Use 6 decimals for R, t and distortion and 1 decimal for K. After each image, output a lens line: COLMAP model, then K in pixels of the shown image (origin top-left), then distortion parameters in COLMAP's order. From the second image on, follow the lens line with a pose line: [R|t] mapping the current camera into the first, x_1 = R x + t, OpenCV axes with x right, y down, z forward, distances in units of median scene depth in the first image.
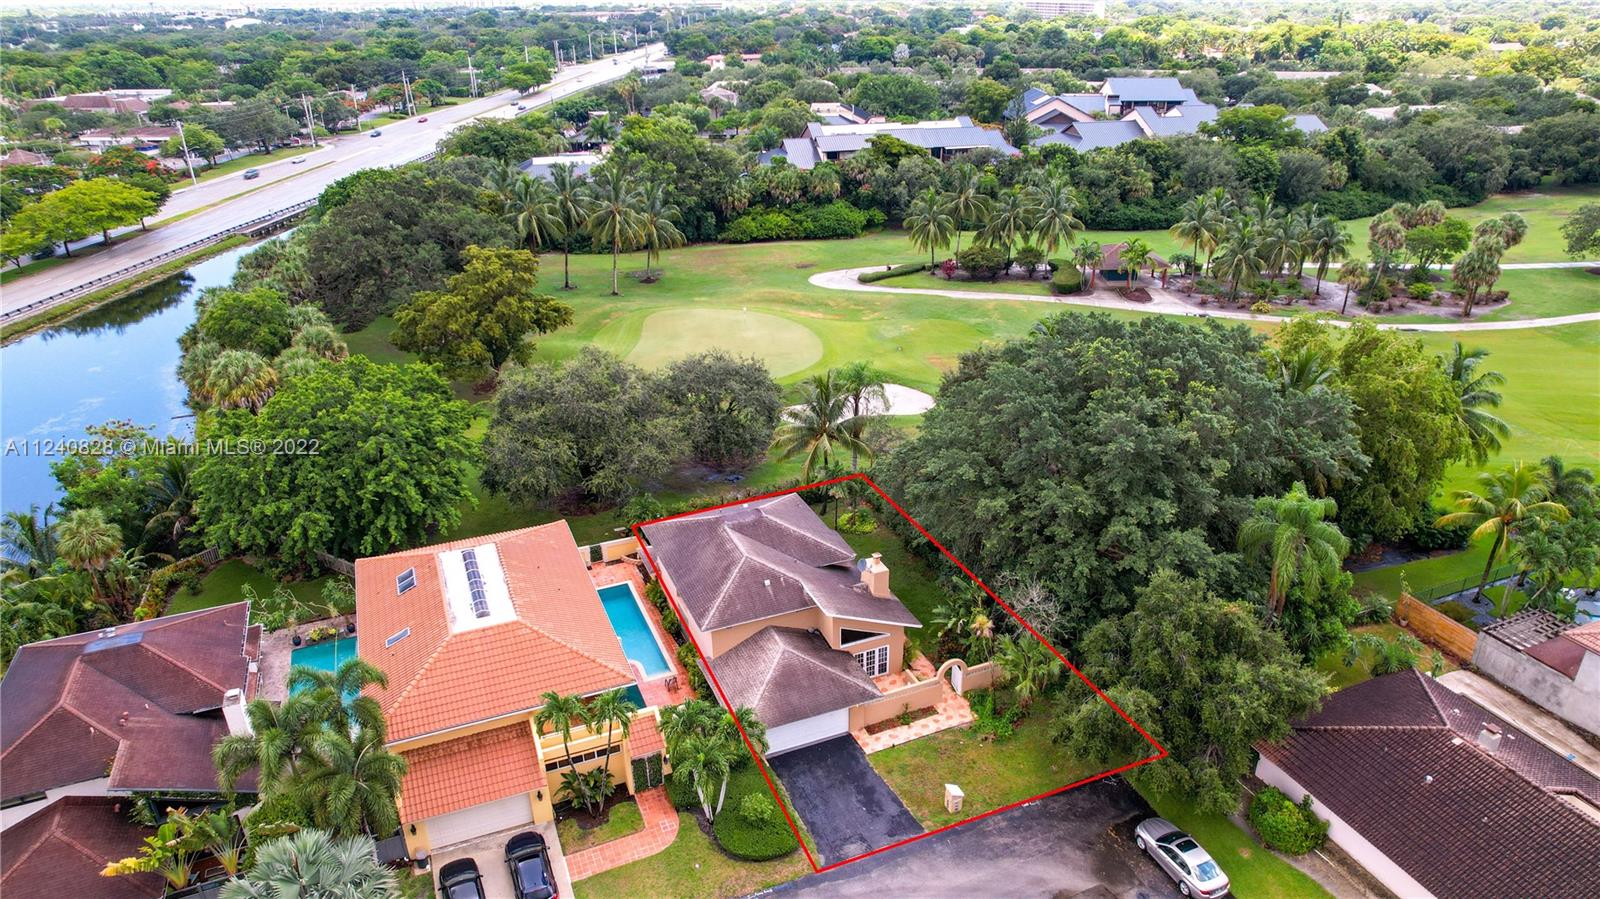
lens RADIAL K [[1017.1, 0, 806.6], [0, 1017.1, 445.1], [0, 0, 1]] dist [-0.053004, 0.031294]
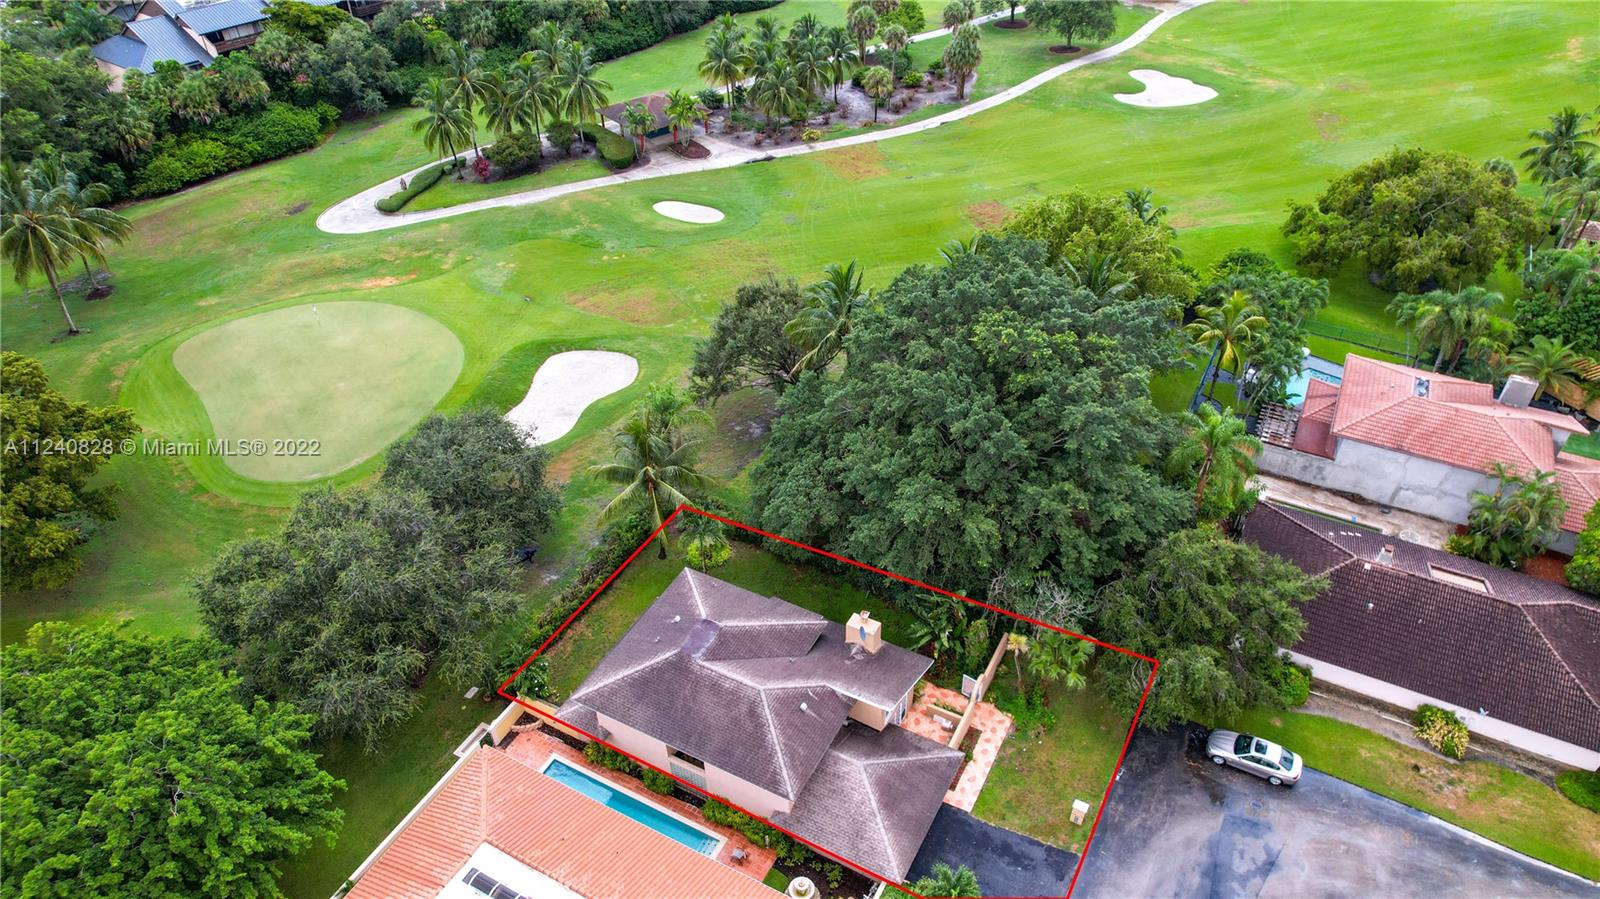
lens RADIAL K [[1037.0, 0, 810.1], [0, 1037.0, 449.0], [0, 0, 1]] dist [-0.096578, 0.101790]
pose [[0.779343, -0.387964, 0.492045, -0.168343], [0.270291, 0.916598, 0.294602, -0.144388], [-0.565303, -0.096601, 0.819208, 0.121105]]
